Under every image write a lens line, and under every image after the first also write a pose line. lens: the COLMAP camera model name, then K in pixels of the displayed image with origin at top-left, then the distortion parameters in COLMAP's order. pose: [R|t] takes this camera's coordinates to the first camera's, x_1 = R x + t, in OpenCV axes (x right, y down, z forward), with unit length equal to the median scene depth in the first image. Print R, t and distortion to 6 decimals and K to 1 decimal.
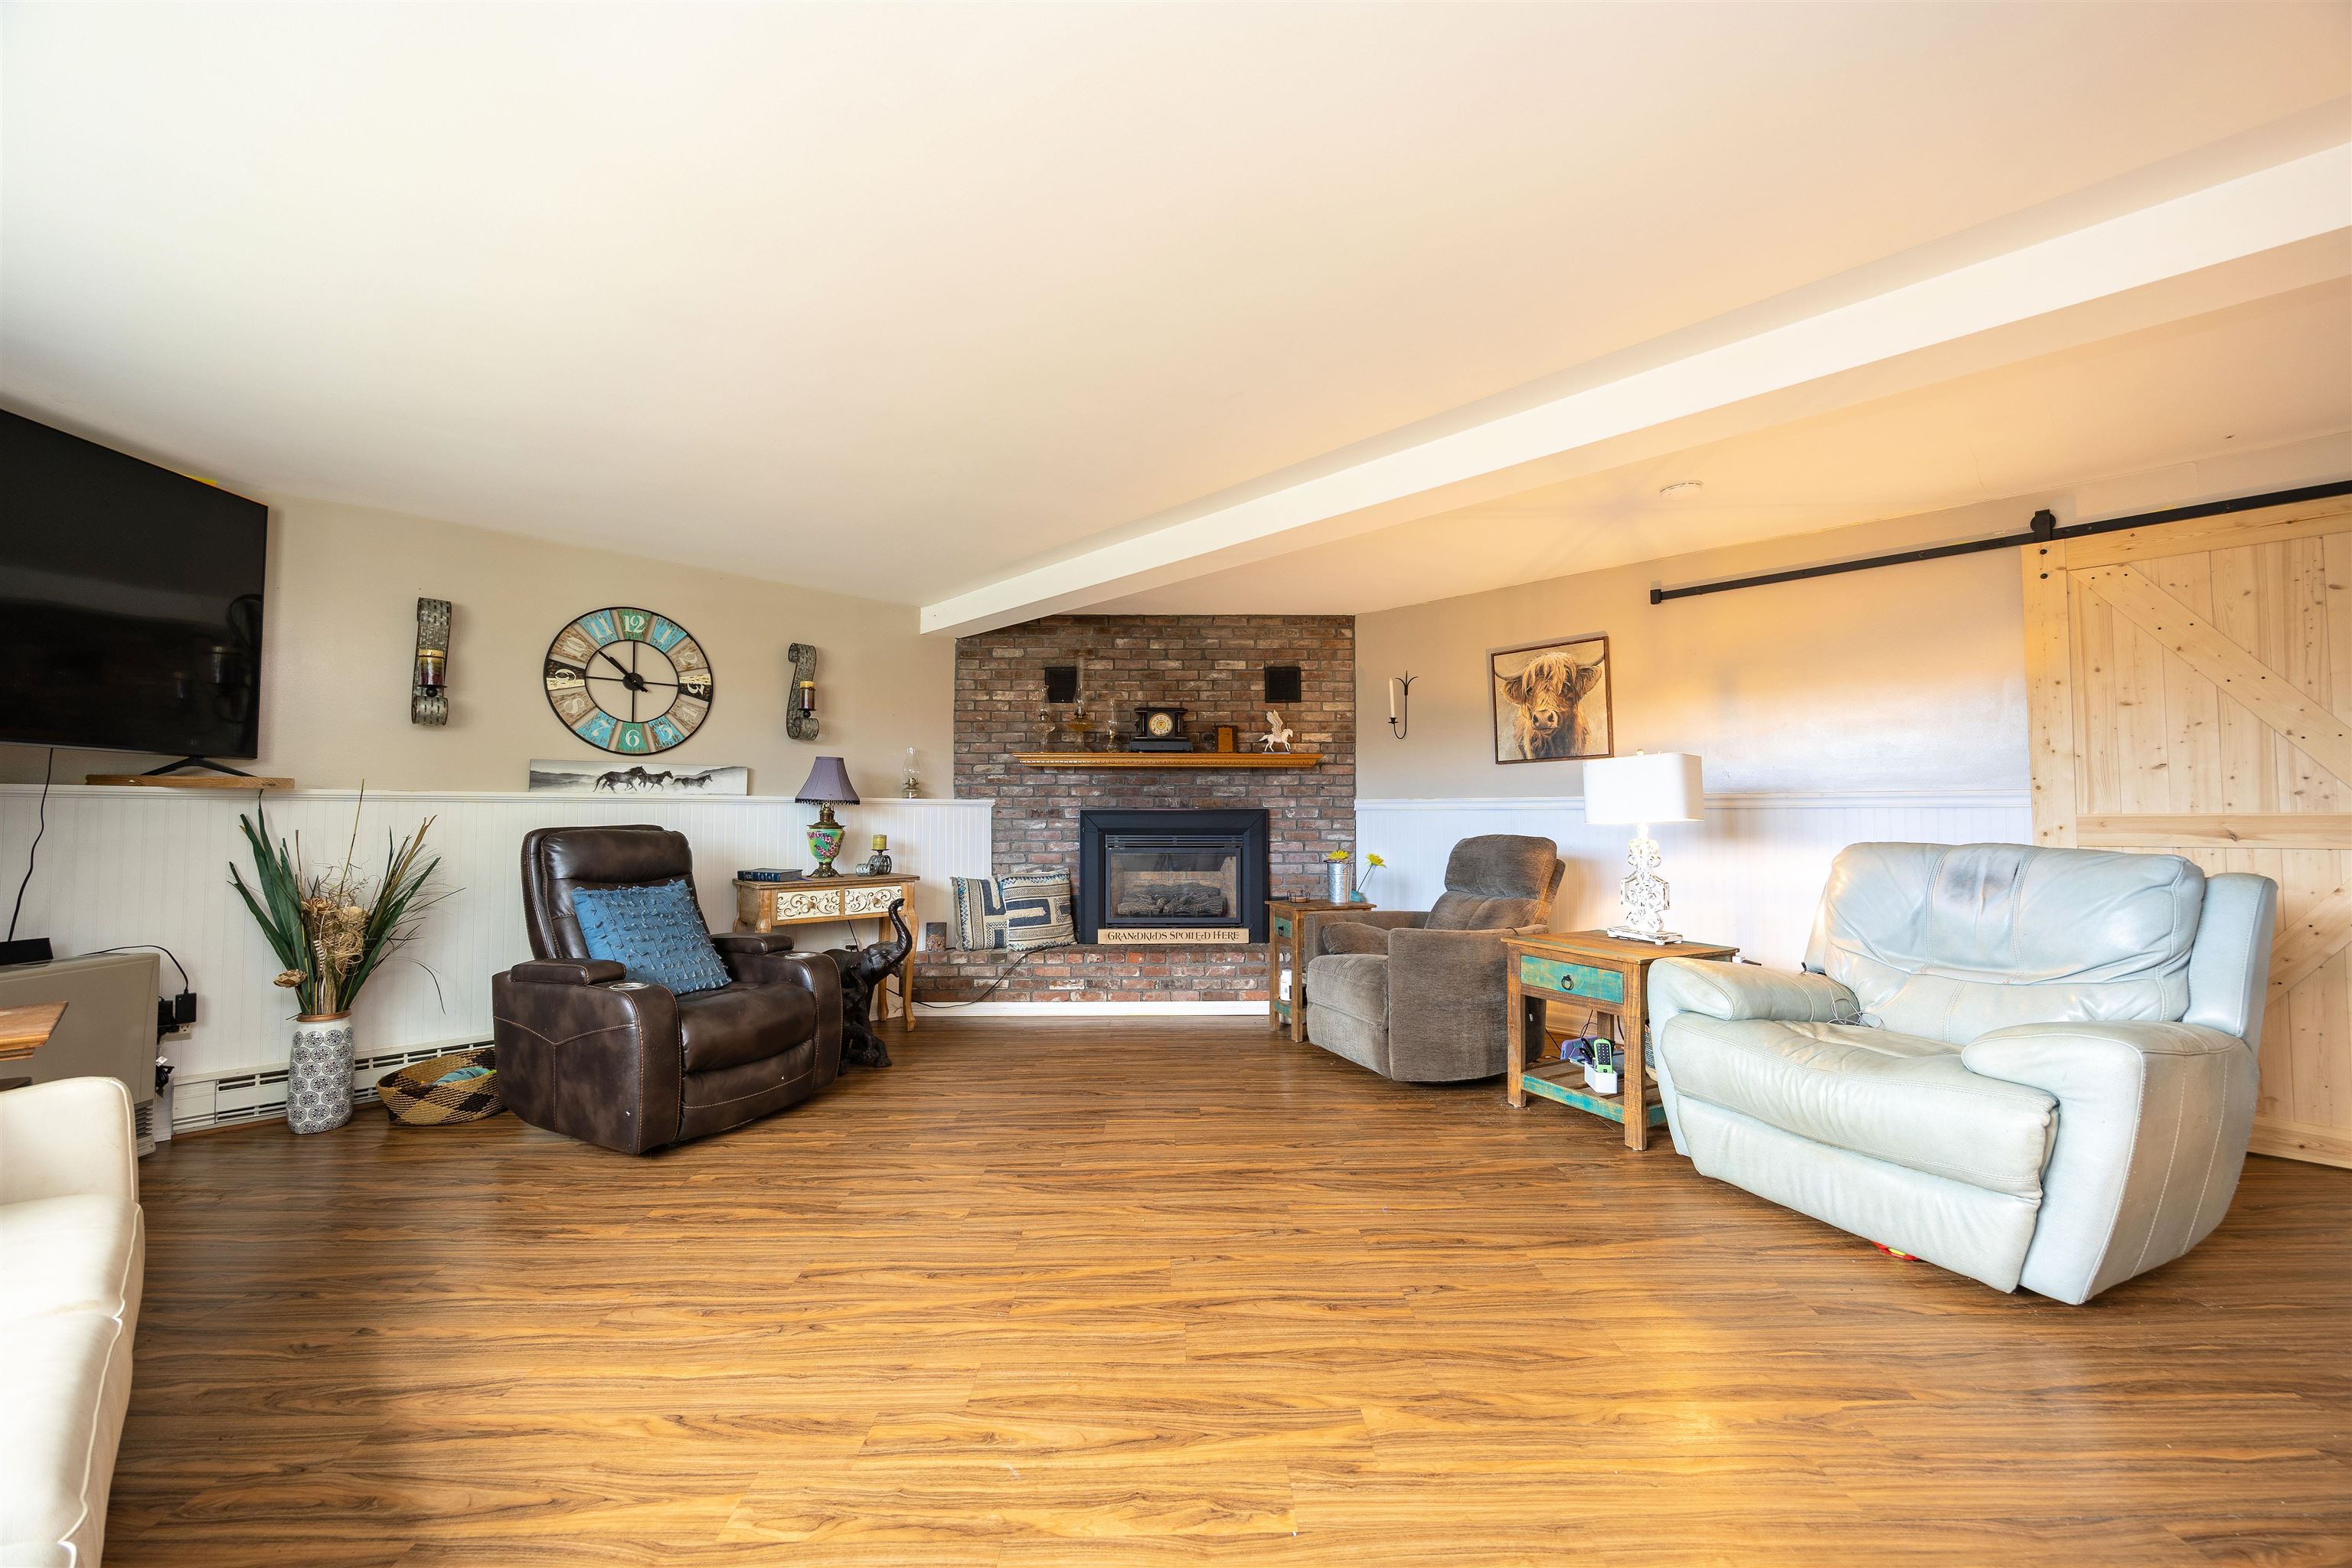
lens RADIAL K [[890.5, 0, 1171.3], [0, 890.5, 790.2], [0, 0, 1]] dist [-0.004146, 0.000291]
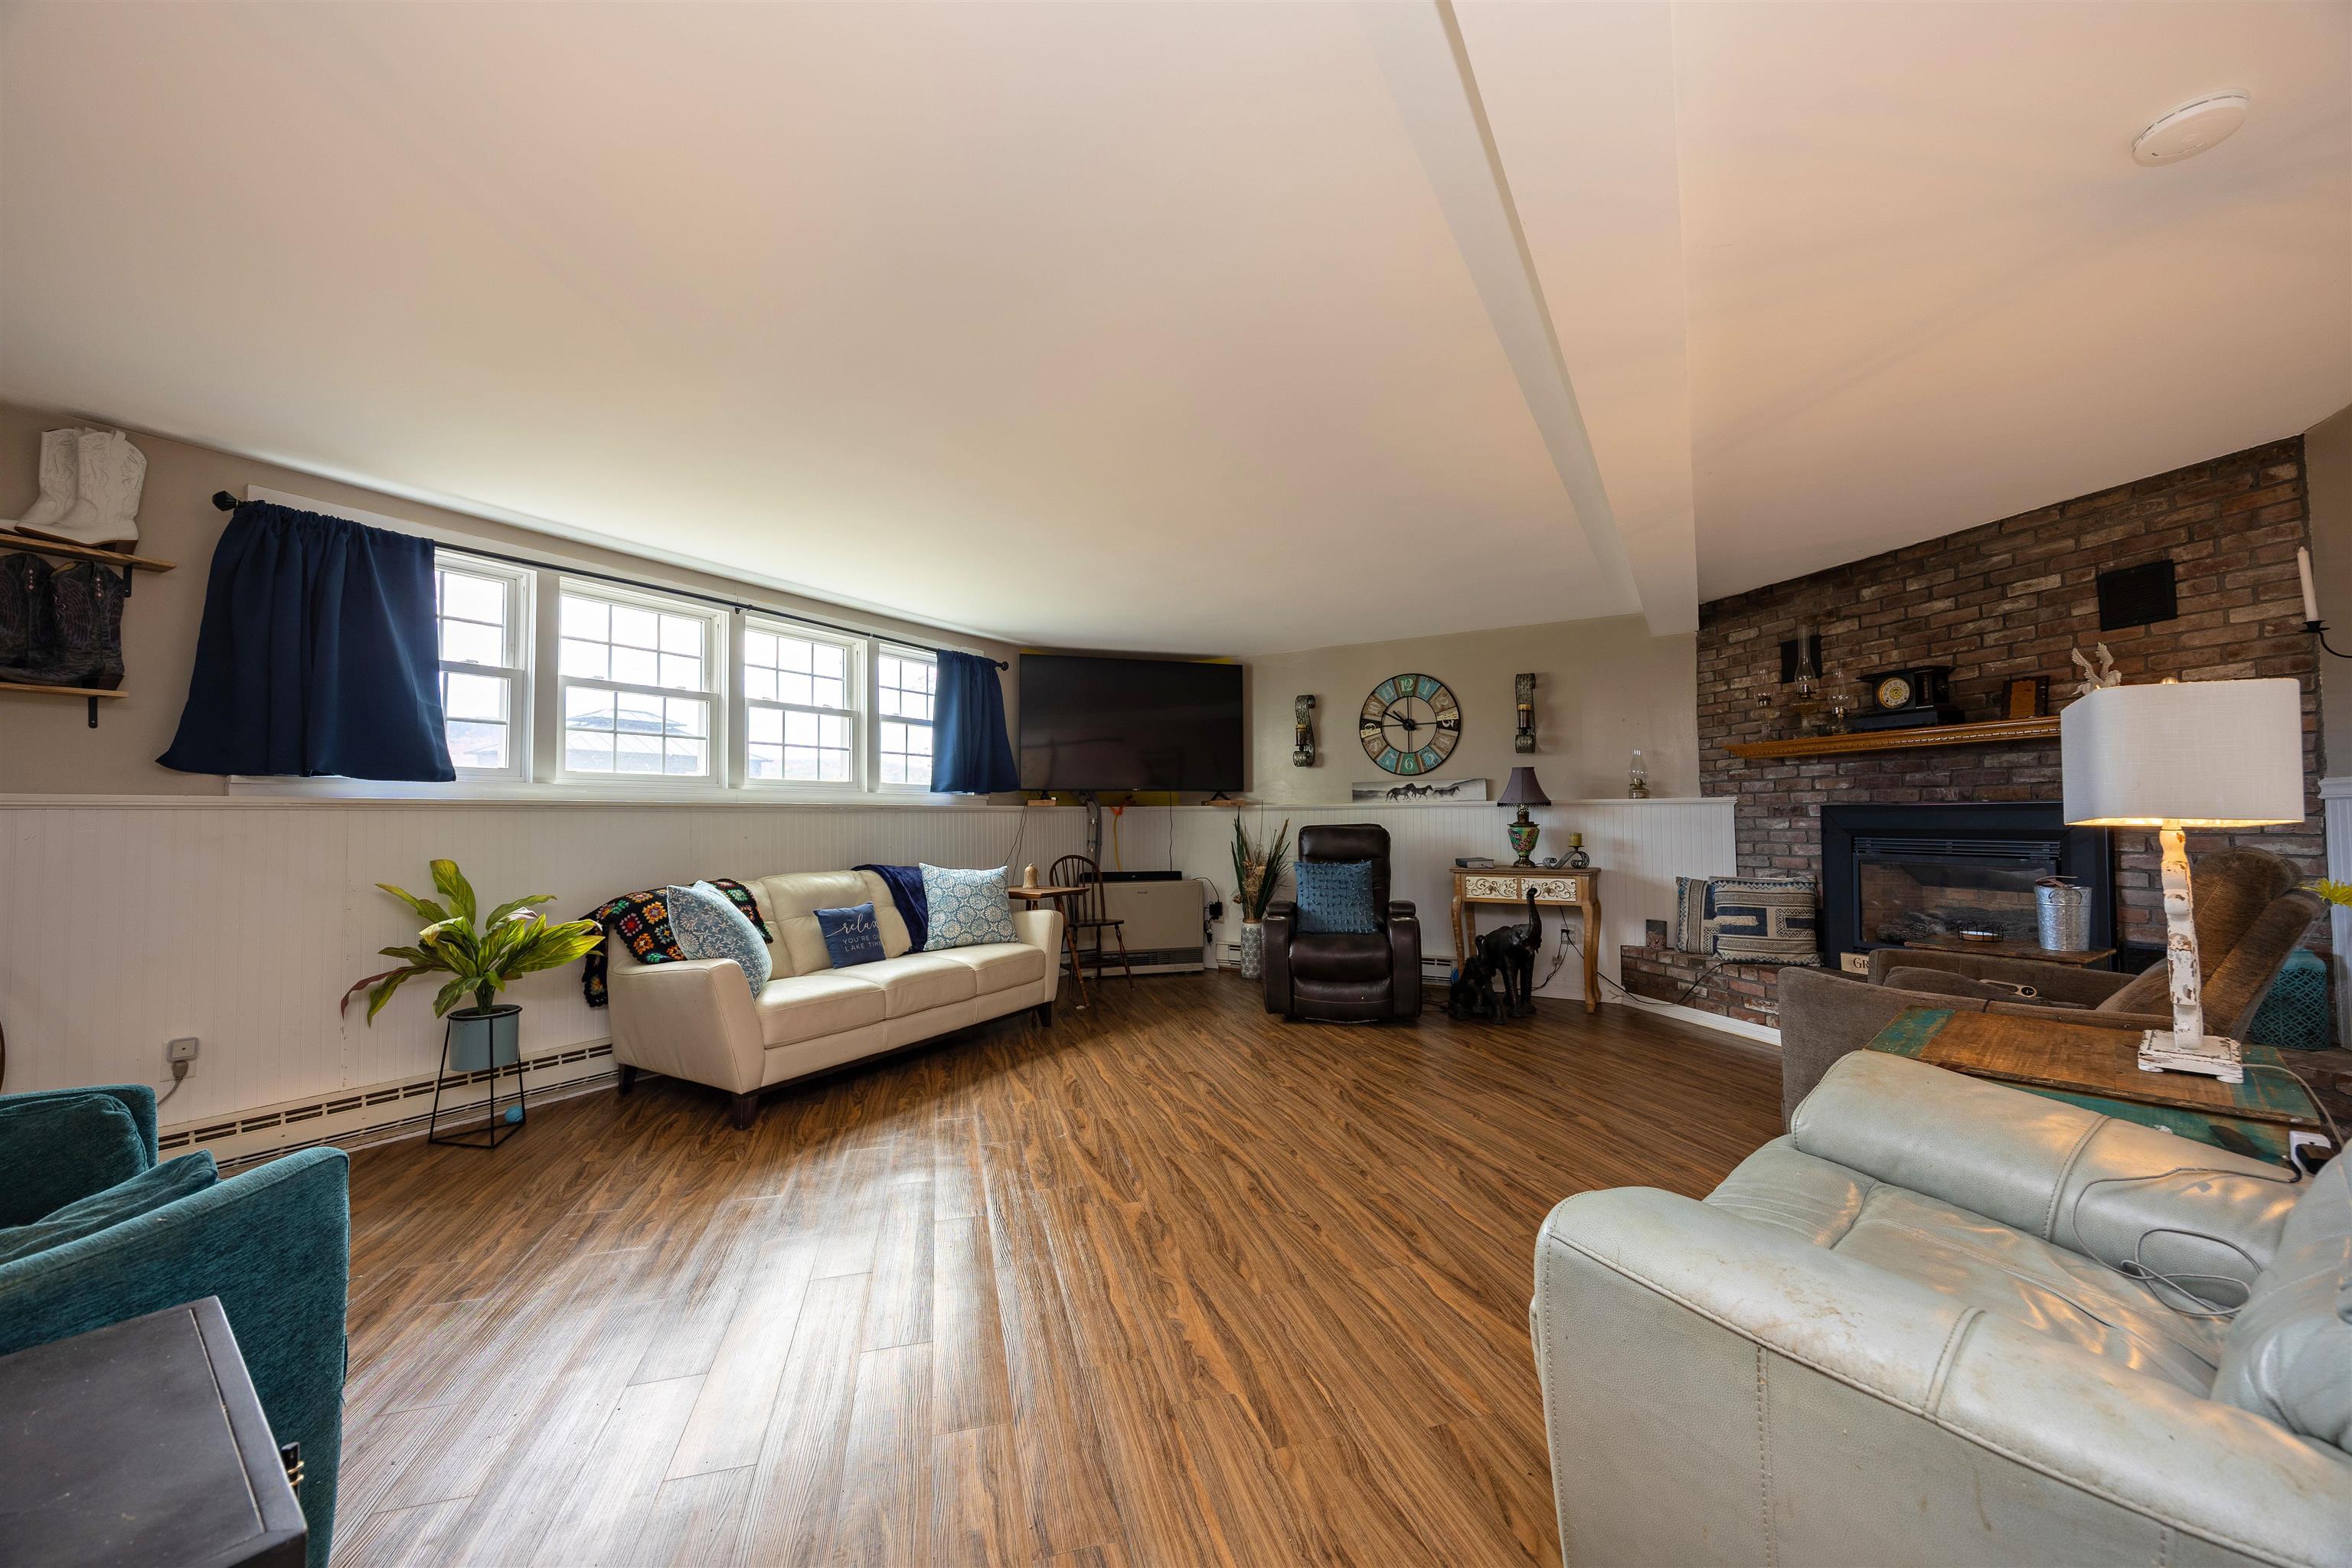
lens RADIAL K [[890.5, 0, 1197.4], [0, 890.5, 789.6], [0, 0, 1]] dist [-0.004146, 0.000291]
pose [[0.263395, -0.033988, -0.964089, 0.676665], [0.037086, 0.998997, -0.025086, 0.006953], [0.963975, -0.029147, 0.264392, 0.270936]]
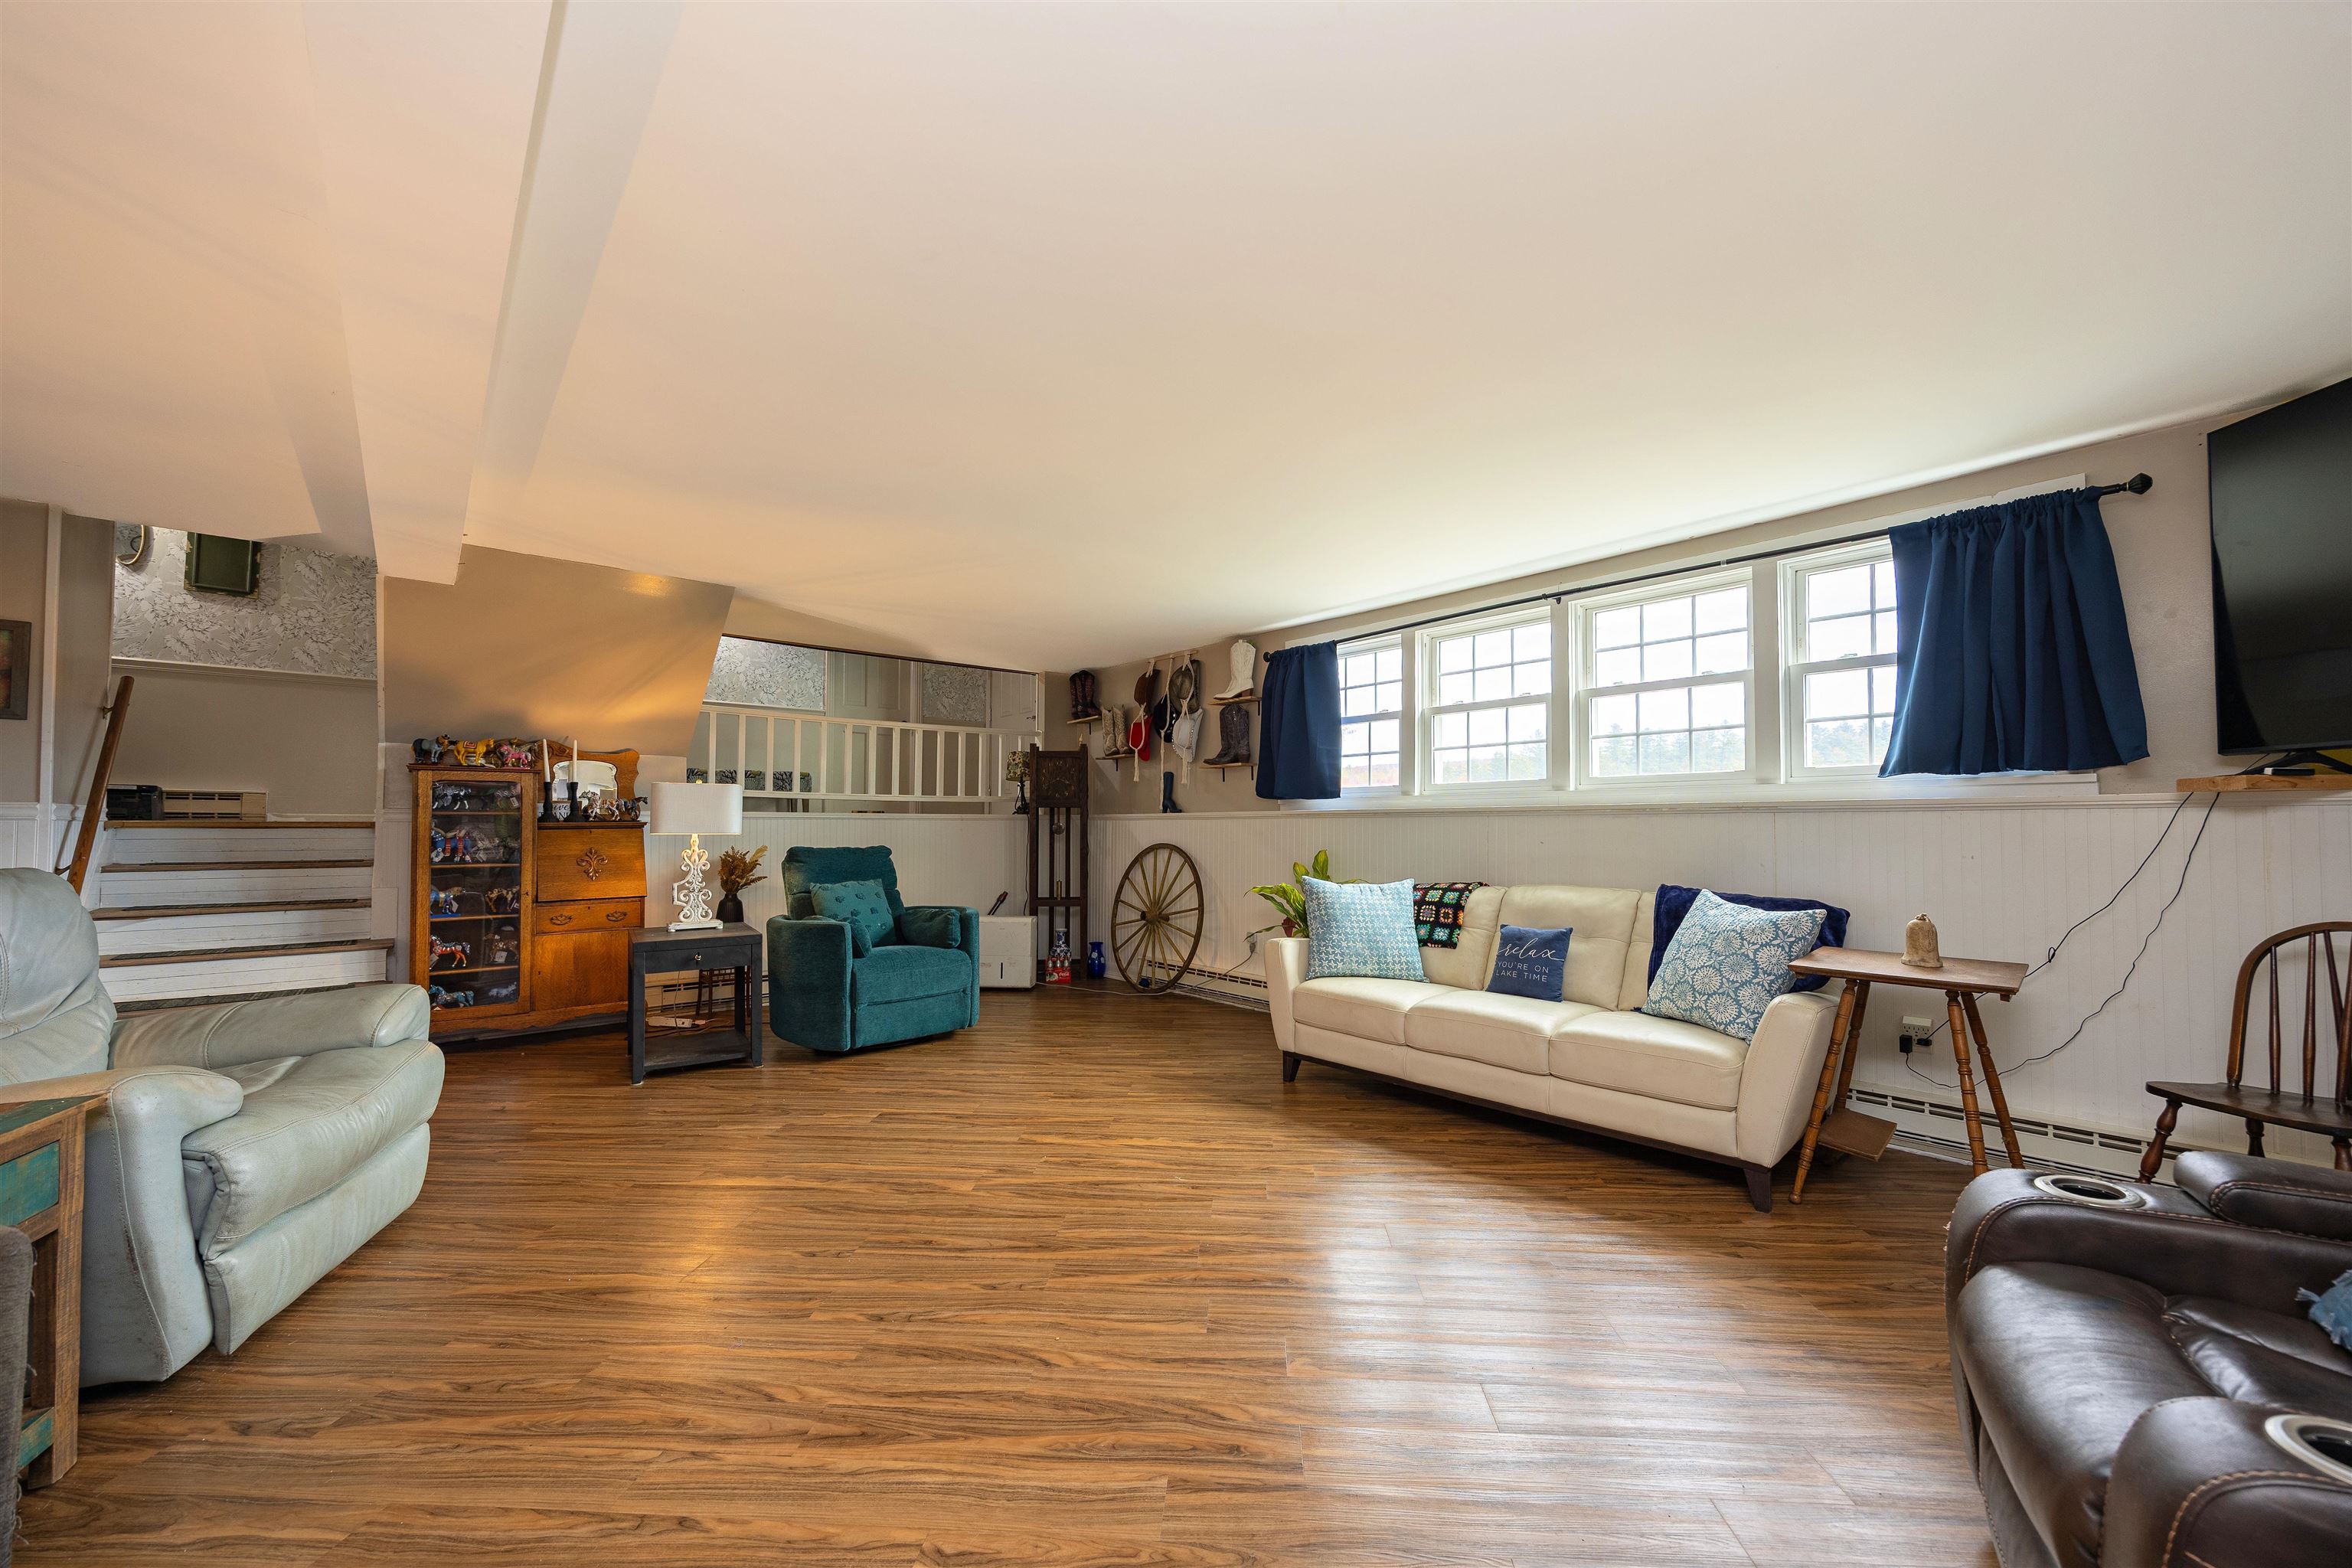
lens RADIAL K [[890.5, 0, 1184.4], [0, 890.5, 802.3], [0, 0, 1]] dist [-0.004146, 0.000291]
pose [[-0.997640, 0.000877, 0.068652, -0.111638], [-0.003044, 0.998371, -0.056980, 0.028941], [-0.068590, -0.057055, -0.996012, 1.013291]]
